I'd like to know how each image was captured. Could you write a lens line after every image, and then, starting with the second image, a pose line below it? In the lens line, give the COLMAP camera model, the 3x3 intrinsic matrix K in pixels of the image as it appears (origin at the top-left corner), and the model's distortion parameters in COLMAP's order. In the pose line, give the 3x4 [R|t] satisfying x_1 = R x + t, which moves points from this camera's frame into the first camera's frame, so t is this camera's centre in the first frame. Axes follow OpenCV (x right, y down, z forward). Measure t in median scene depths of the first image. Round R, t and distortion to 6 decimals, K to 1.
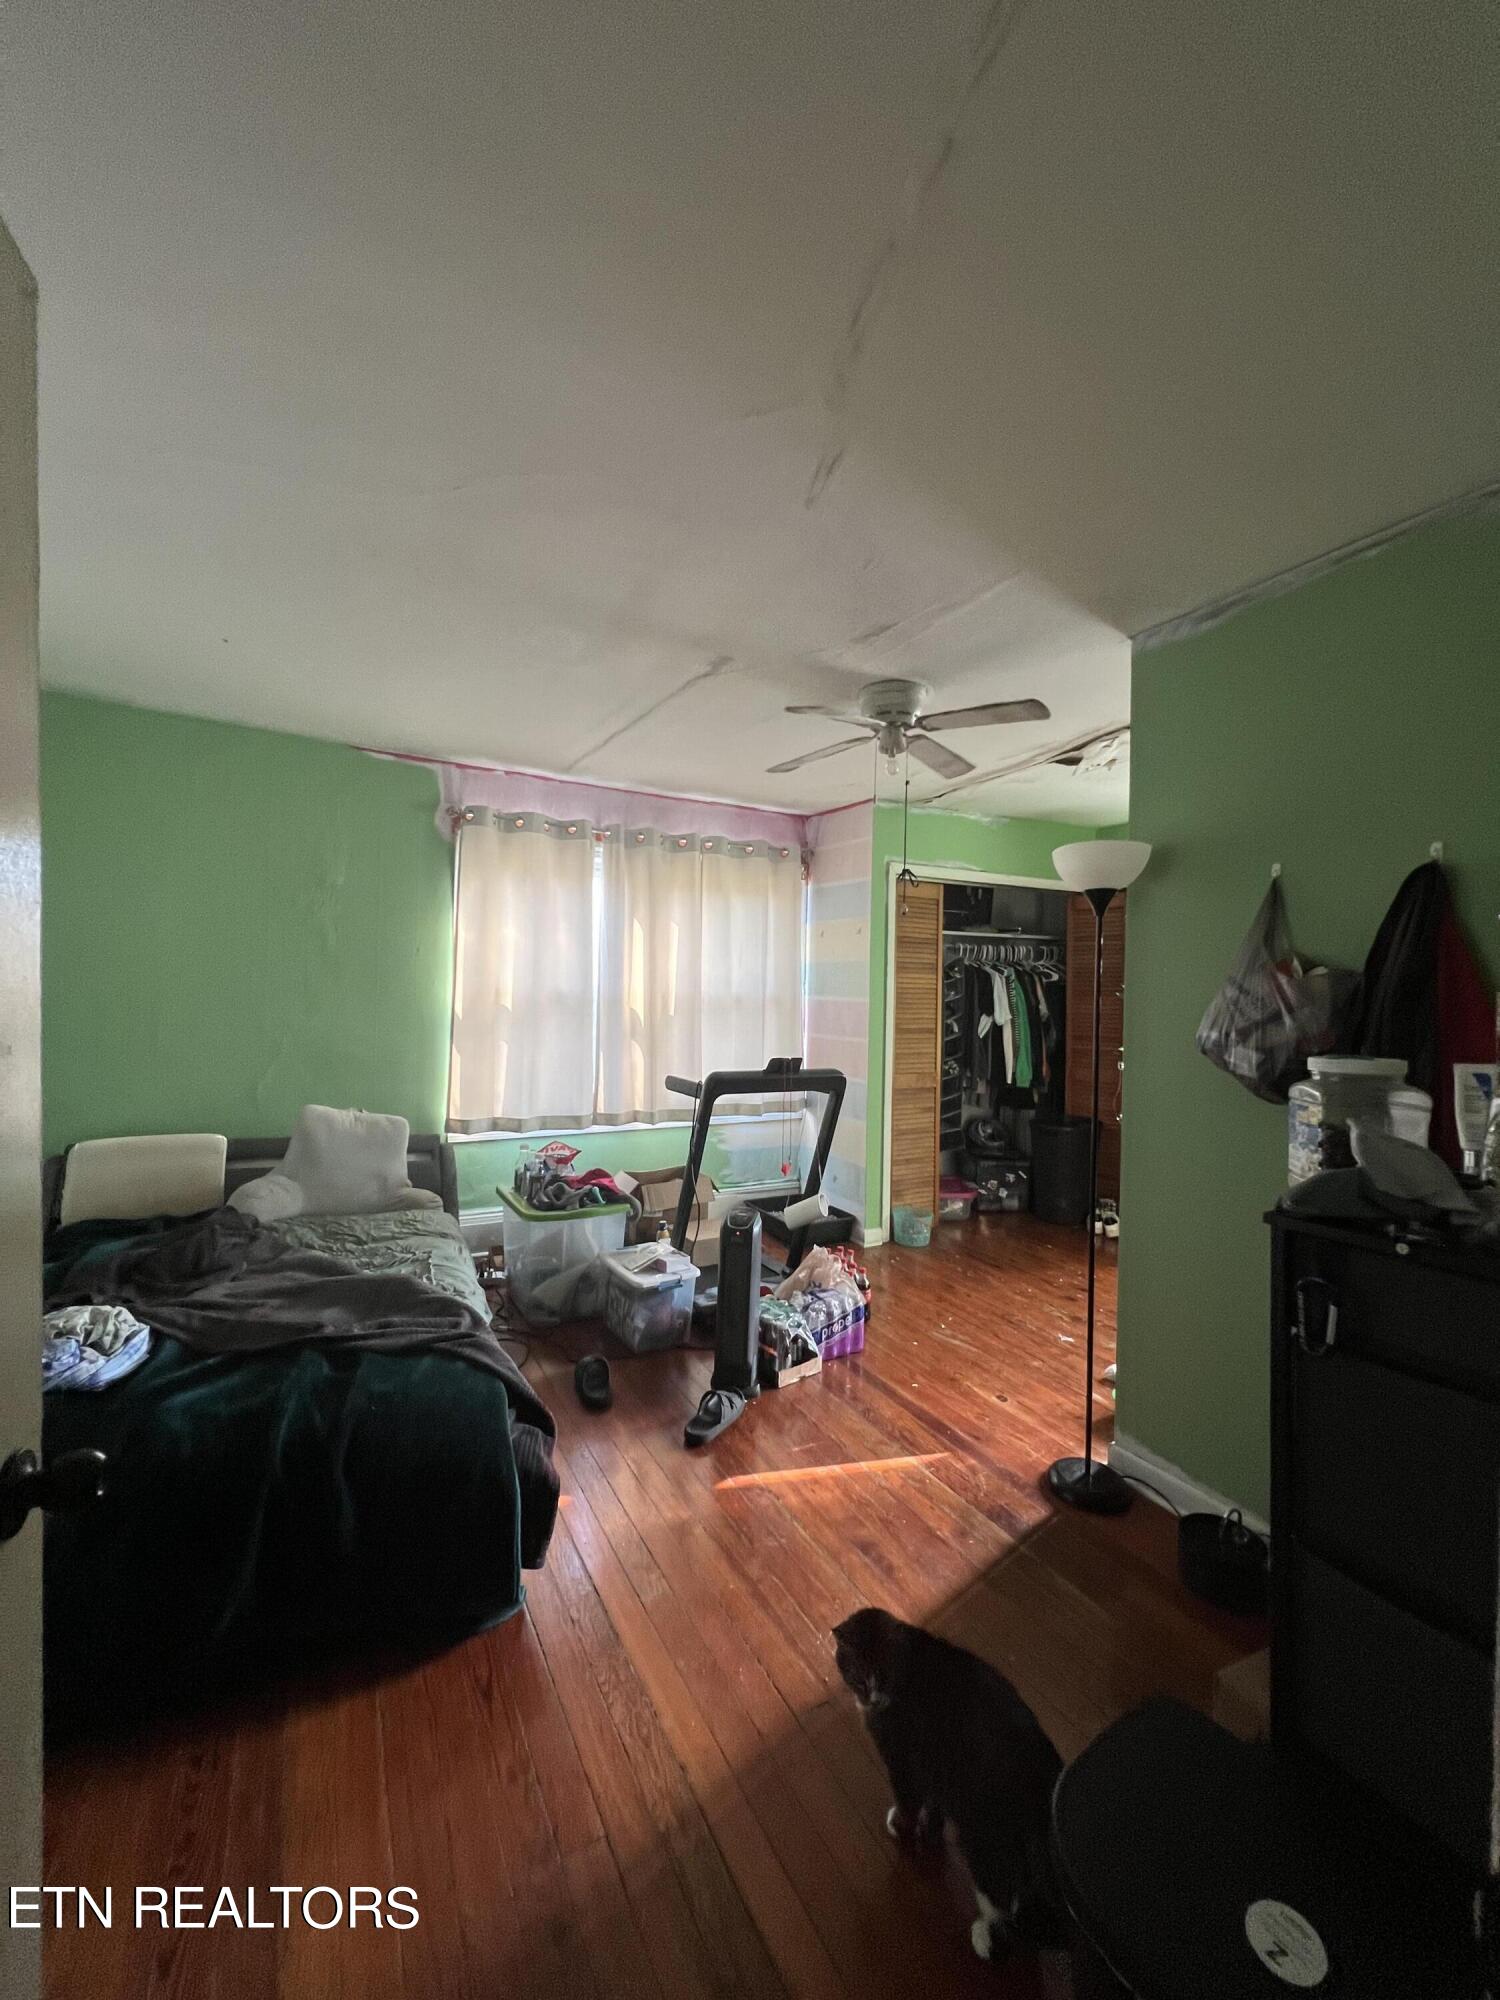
lens RADIAL K [[804.1, 0, 750.8], [0, 804.1, 990.6], [0, 0, 1]] dist [0.000367, 0.000281]
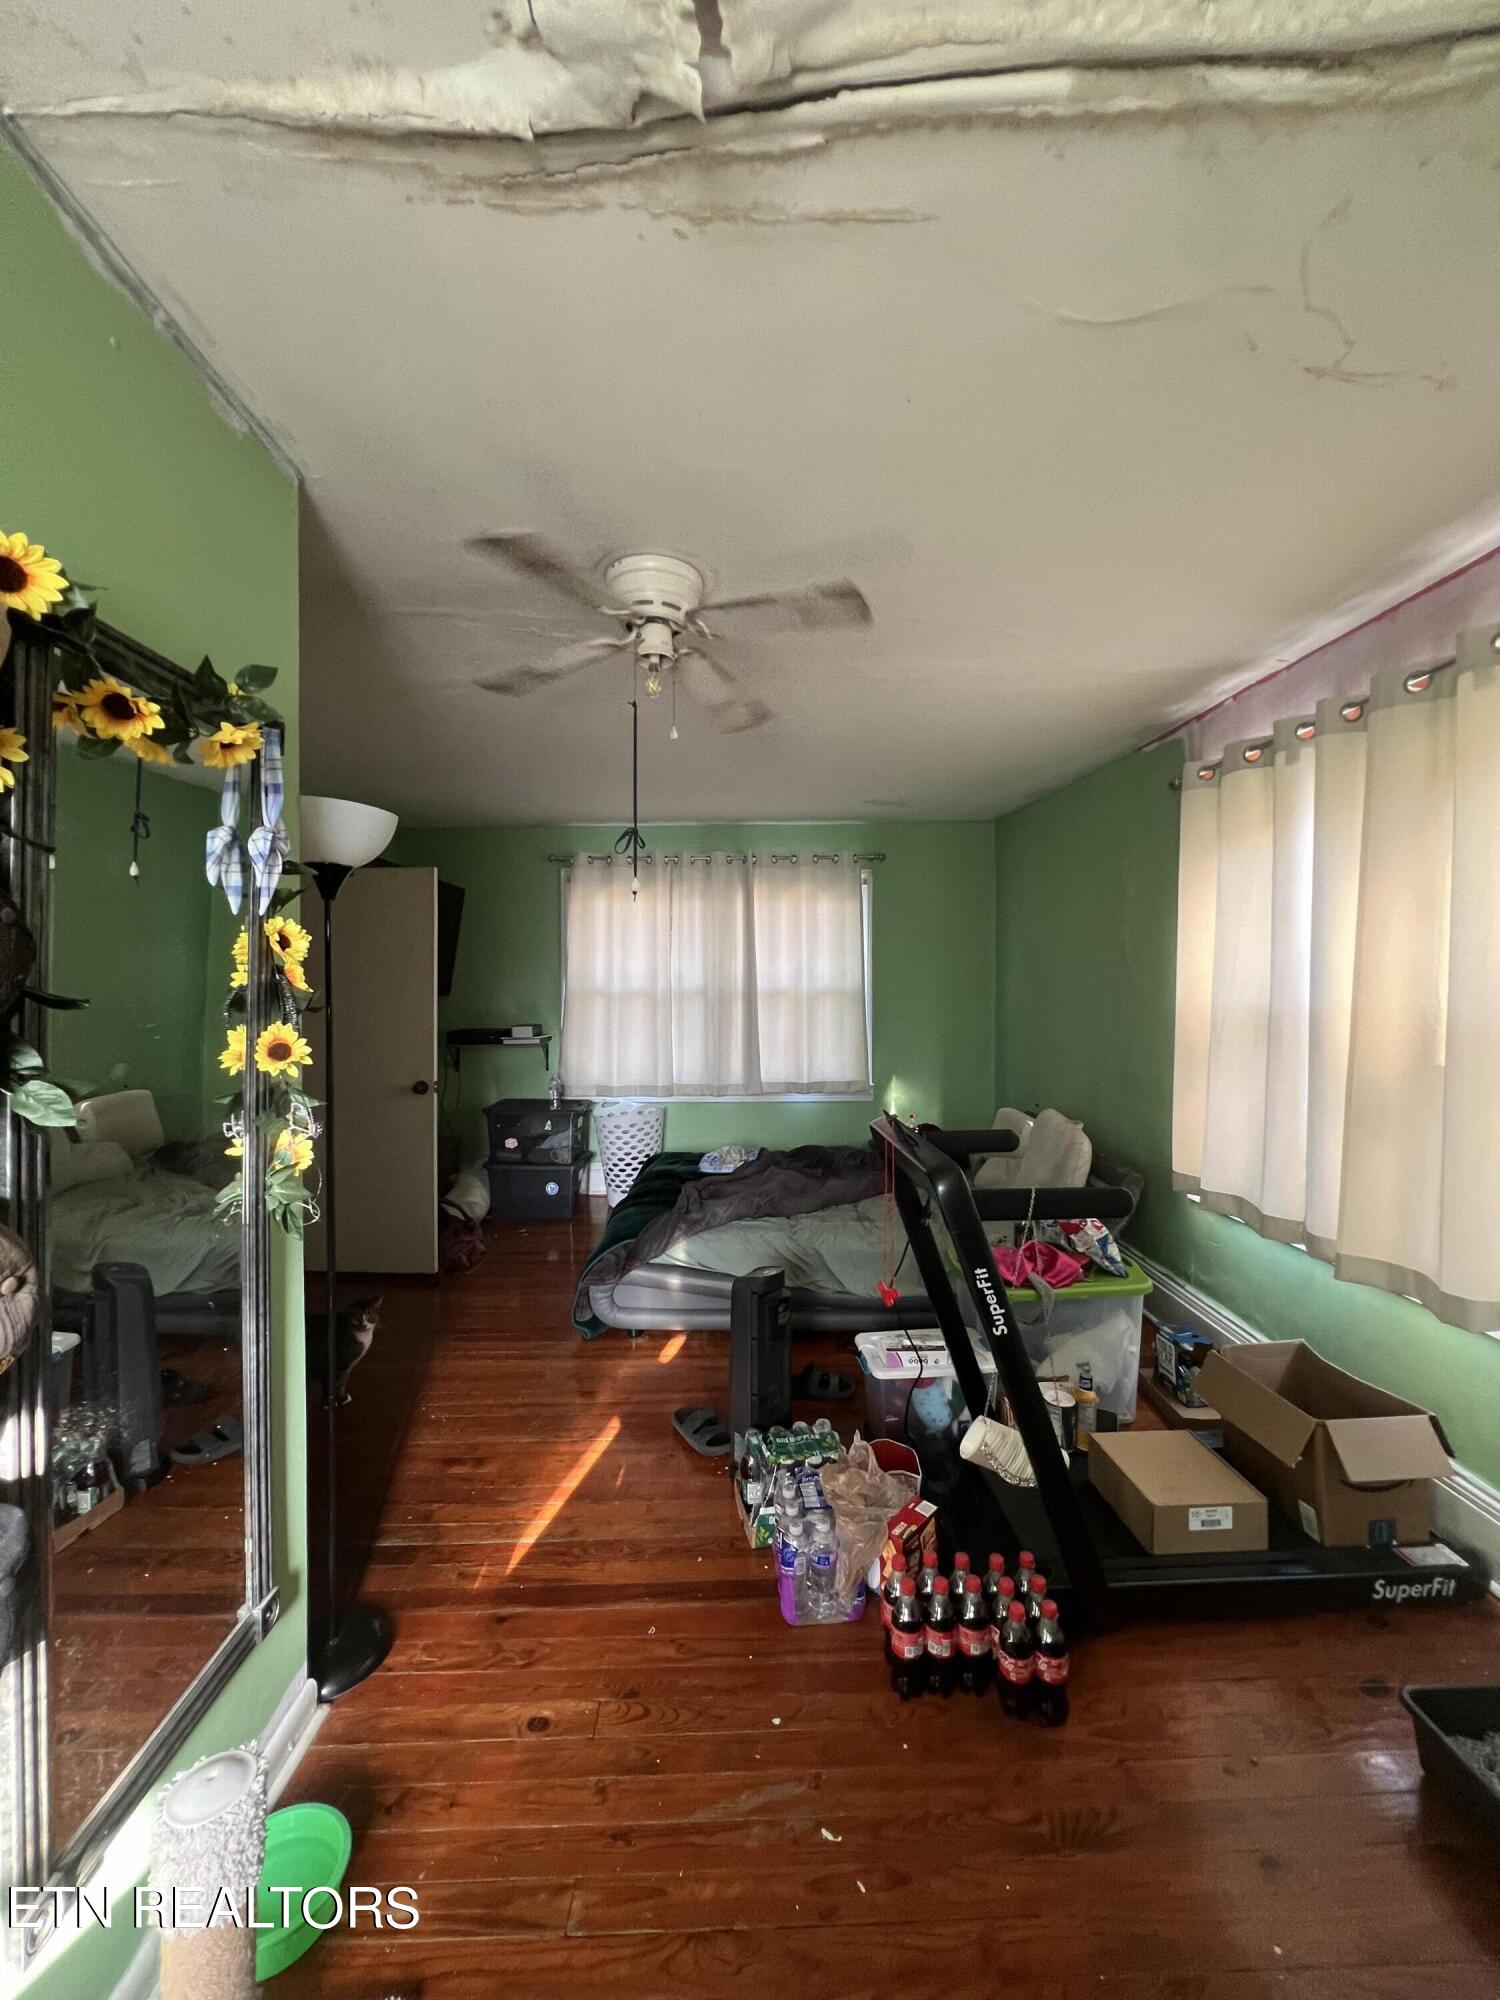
lens RADIAL K [[804.1, 0, 747.0], [0, 804.1, 1001.8], [0, 0, 1]] dist [0.000367, 0.000281]
pose [[-0.457803, -0.005713, -0.889035, 0.799680], [-0.013989, 0.999902, 0.000778, 0.000318], [0.888944, 0.012793, -0.457838, 1.475471]]
